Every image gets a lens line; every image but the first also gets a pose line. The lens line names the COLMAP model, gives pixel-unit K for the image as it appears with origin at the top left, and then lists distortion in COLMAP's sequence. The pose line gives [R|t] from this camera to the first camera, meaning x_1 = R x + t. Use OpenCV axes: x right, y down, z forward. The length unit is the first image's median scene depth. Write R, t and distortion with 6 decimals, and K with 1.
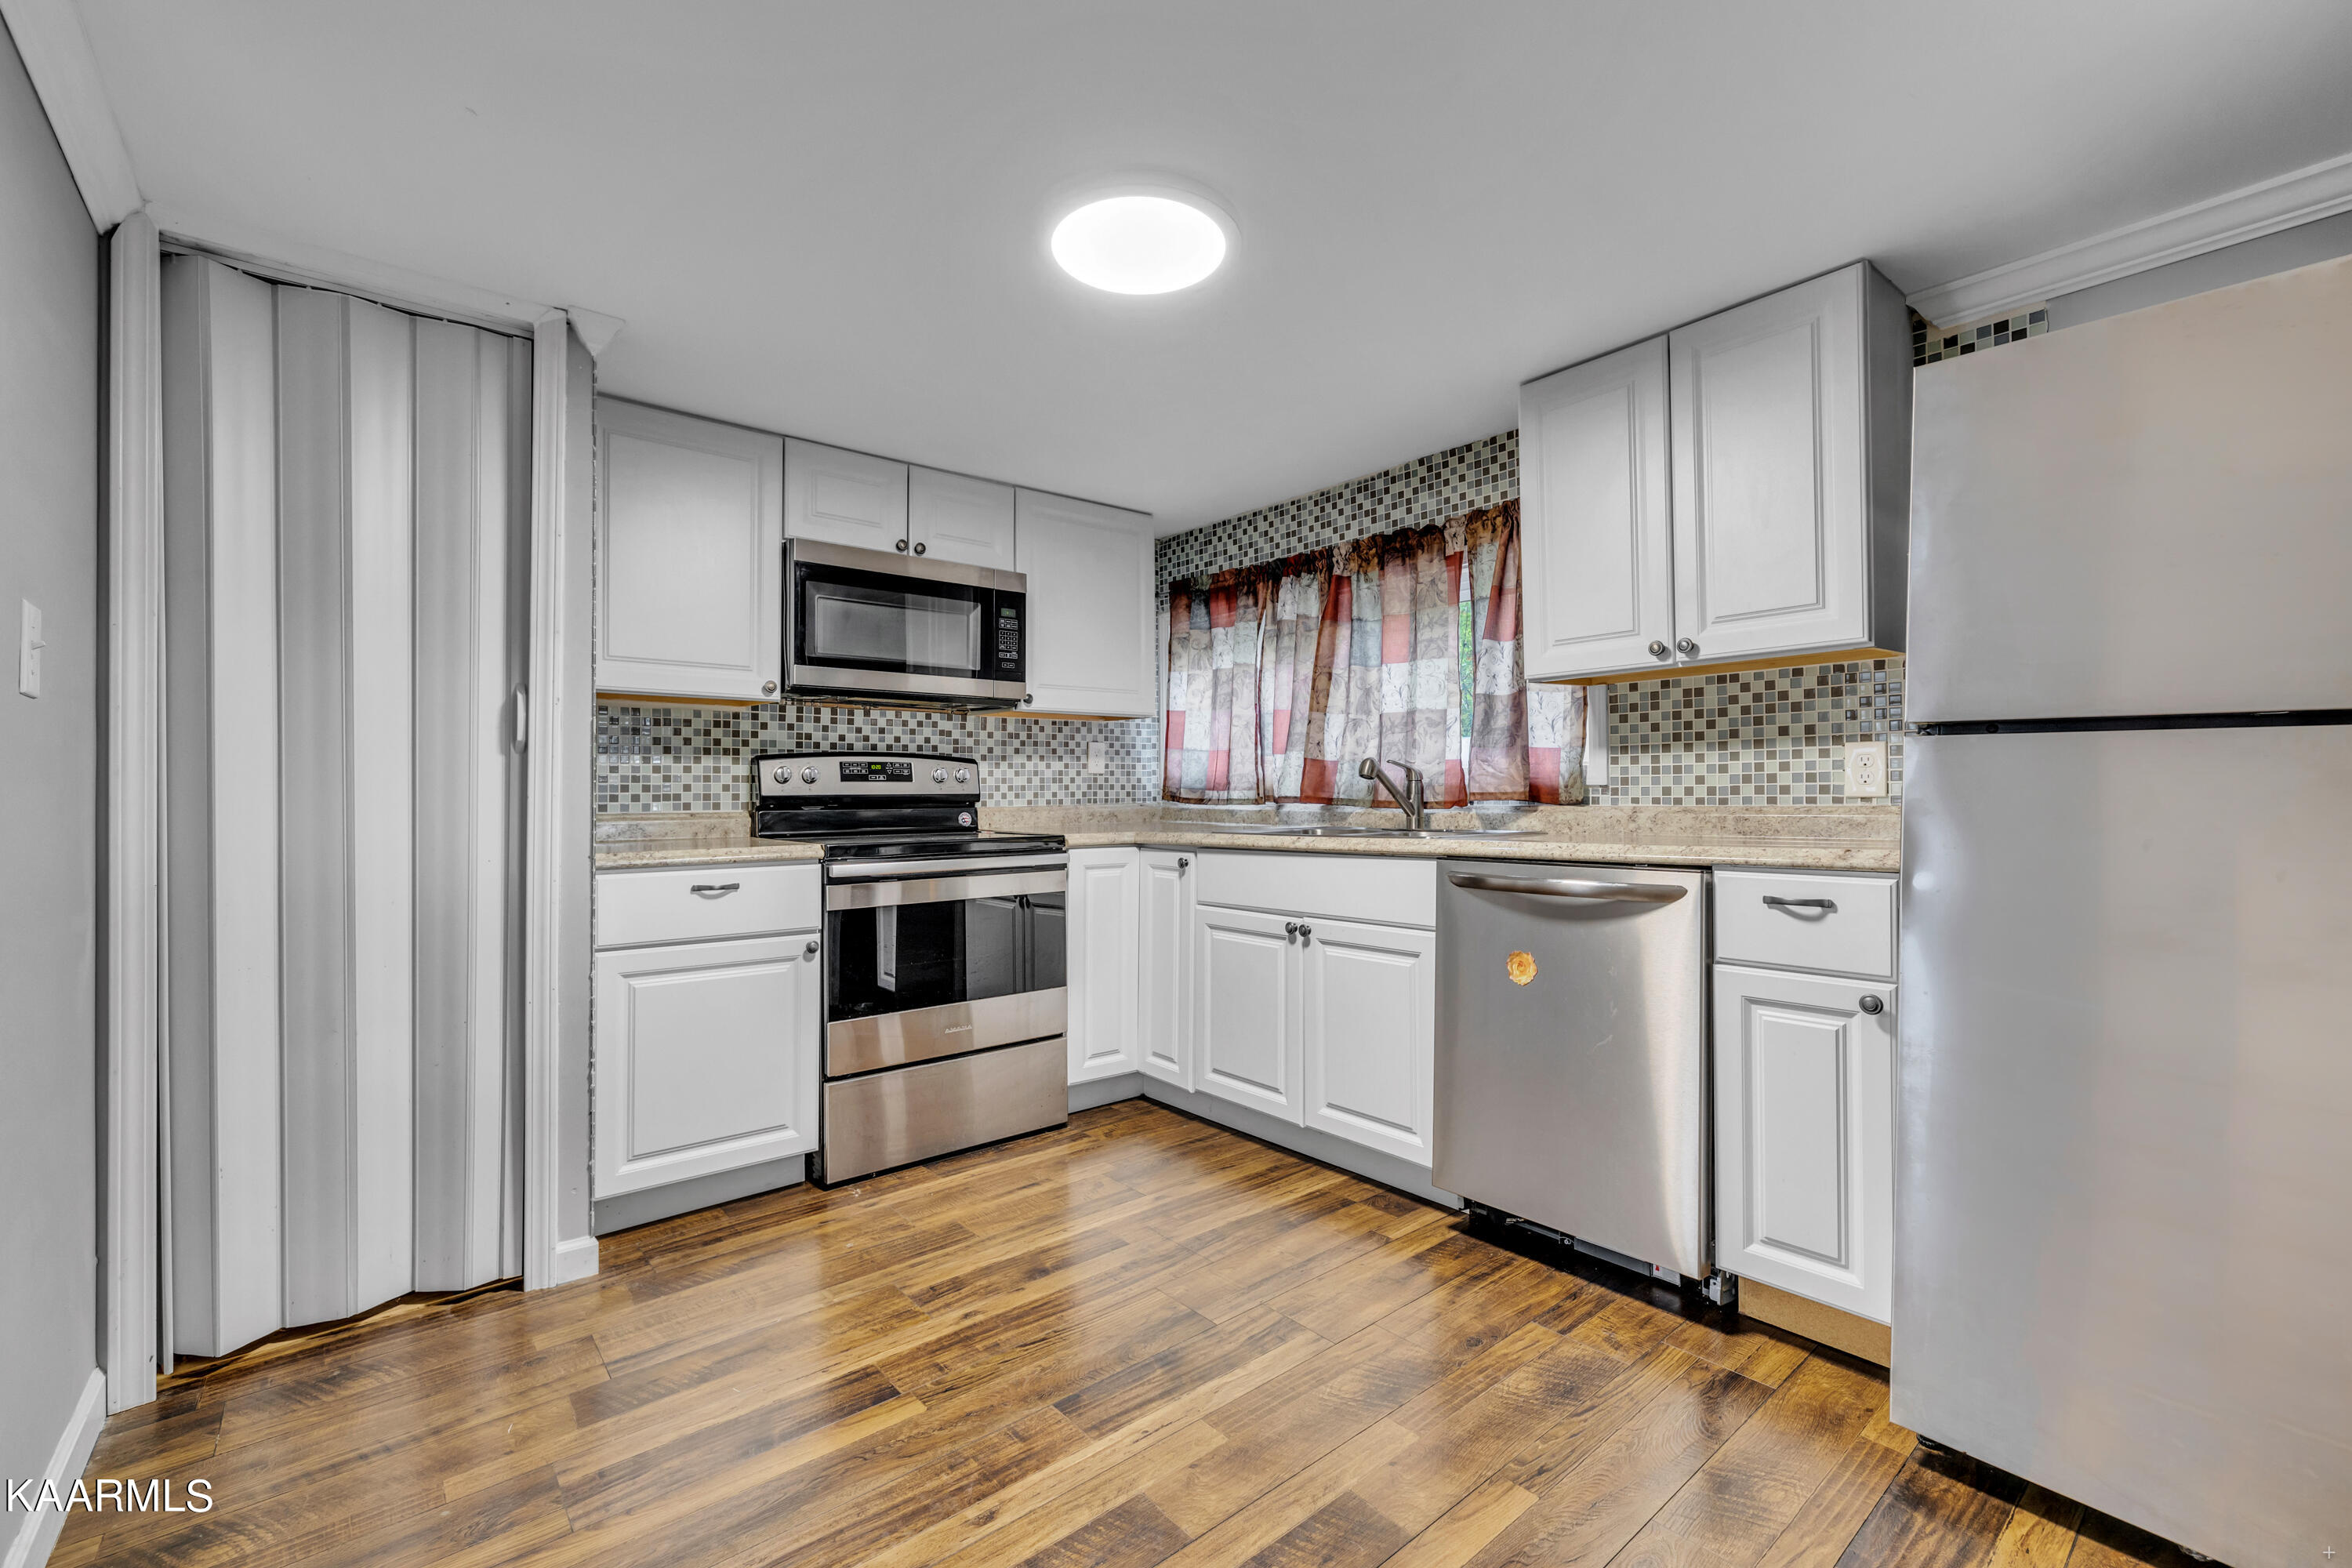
lens RADIAL K [[991.4, 0, 1168.0], [0, 991.4, 780.2], [0, 0, 1]] dist [-0.000649, 0.000009]
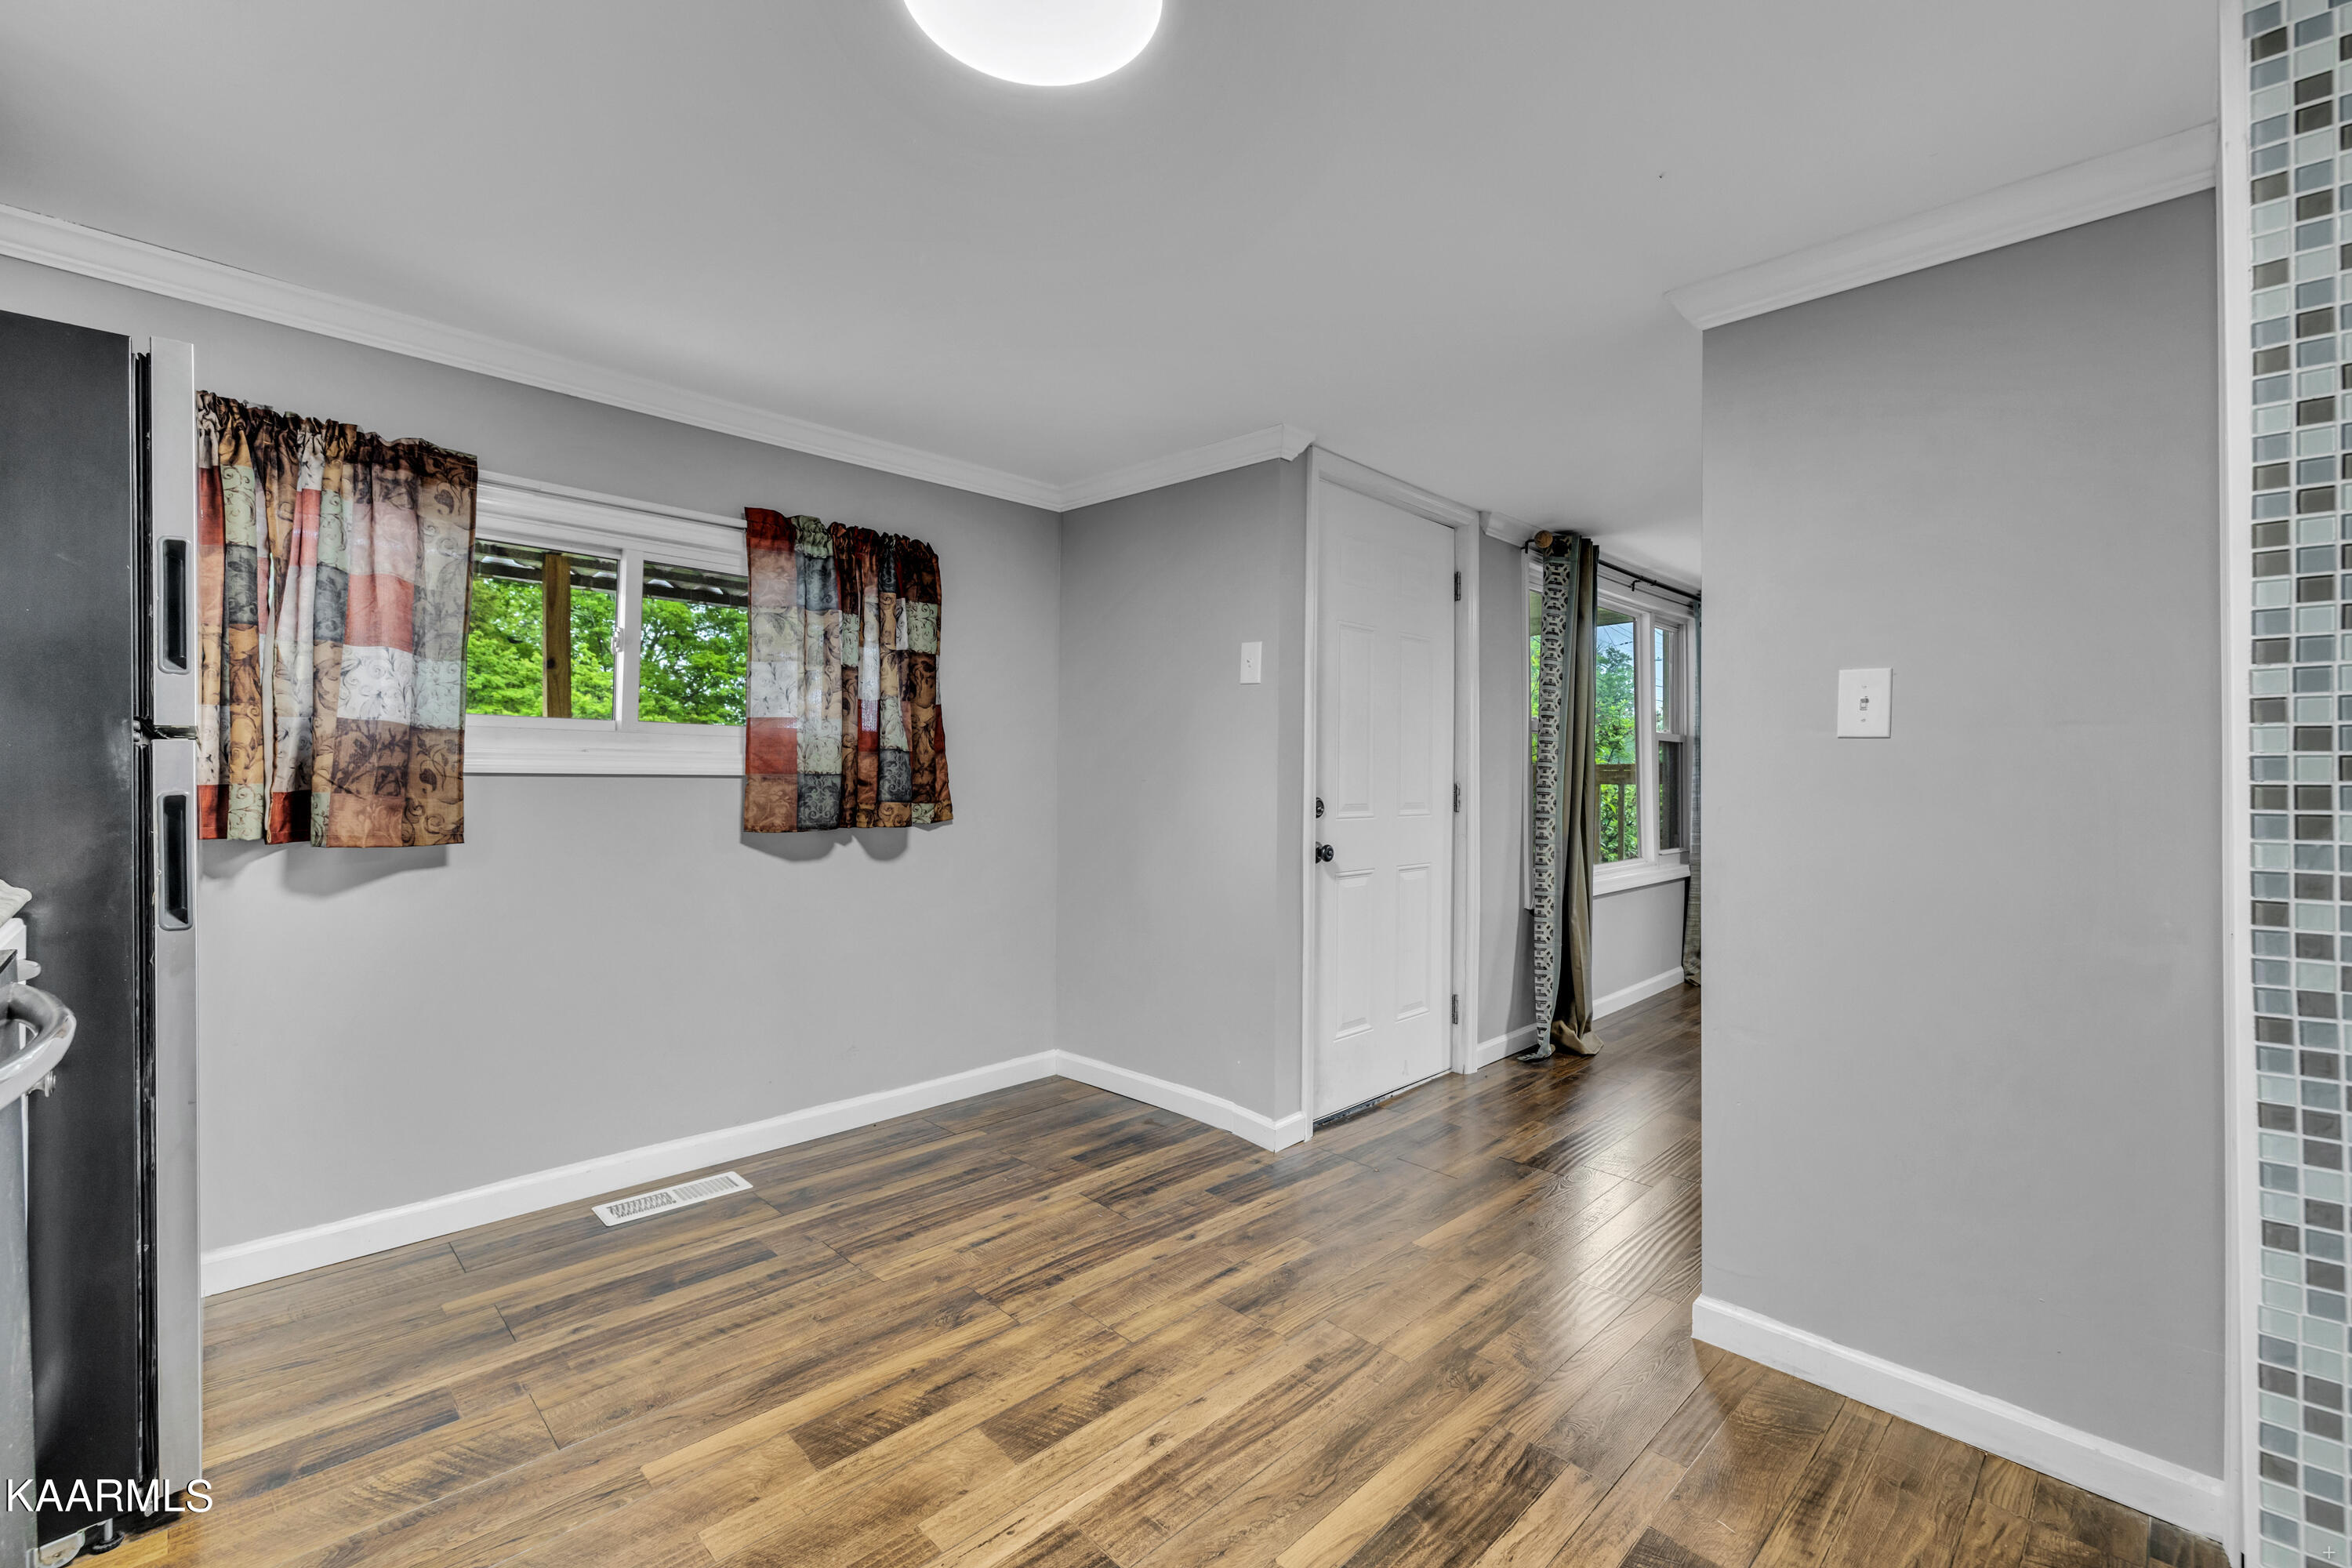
lens RADIAL K [[991.4, 0, 1168.0], [0, 991.4, 780.2], [0, 0, 1]] dist [-0.000649, 0.000009]
pose [[-0.996052, -0.008207, -0.088389, -0.040857], [-0.007654, 0.999949, -0.006602, -0.004141], [0.088438, -0.005899, -0.996064, 0.973313]]
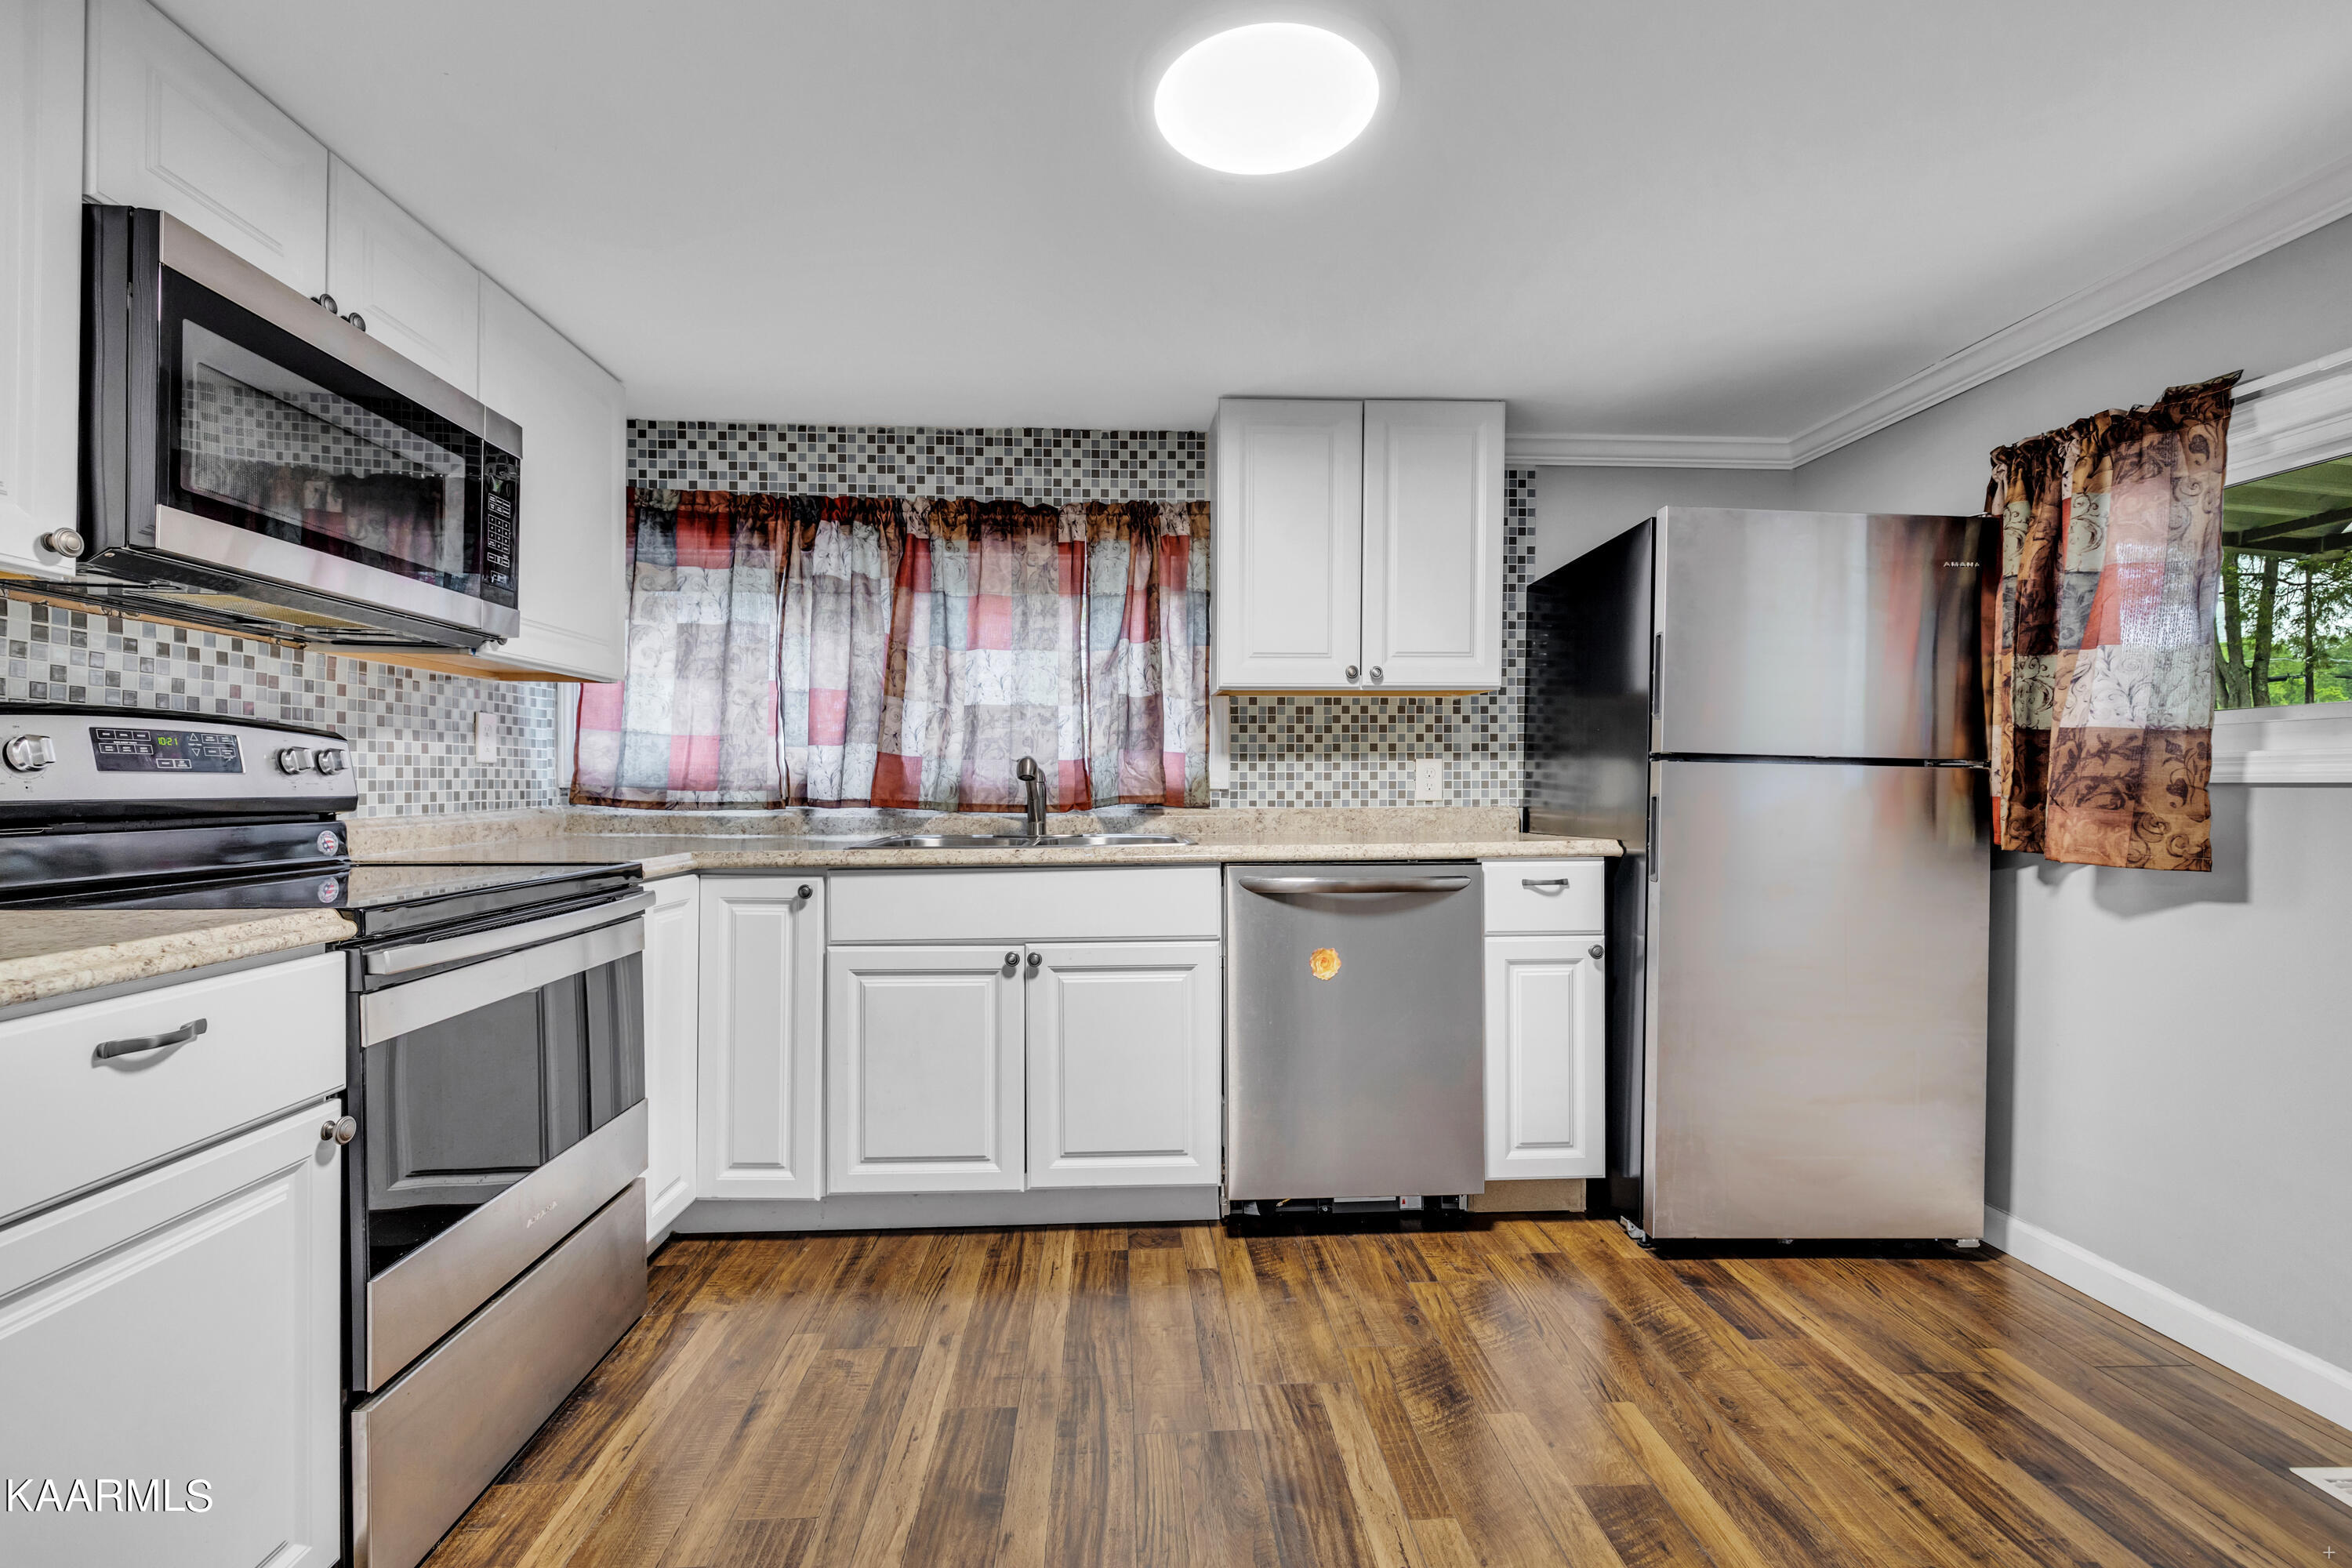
lens RADIAL K [[1016.3, 0, 1168.4], [0, 1016.3, 793.6], [0, 0, 1]] dist [-0.001632, -0.000029]
pose [[0.596100, 0.001039, 0.802910, -0.424432], [-0.015551, 0.999827, 0.010252, -0.000548], [-0.802760, -0.018597, 0.596013, 0.339811]]
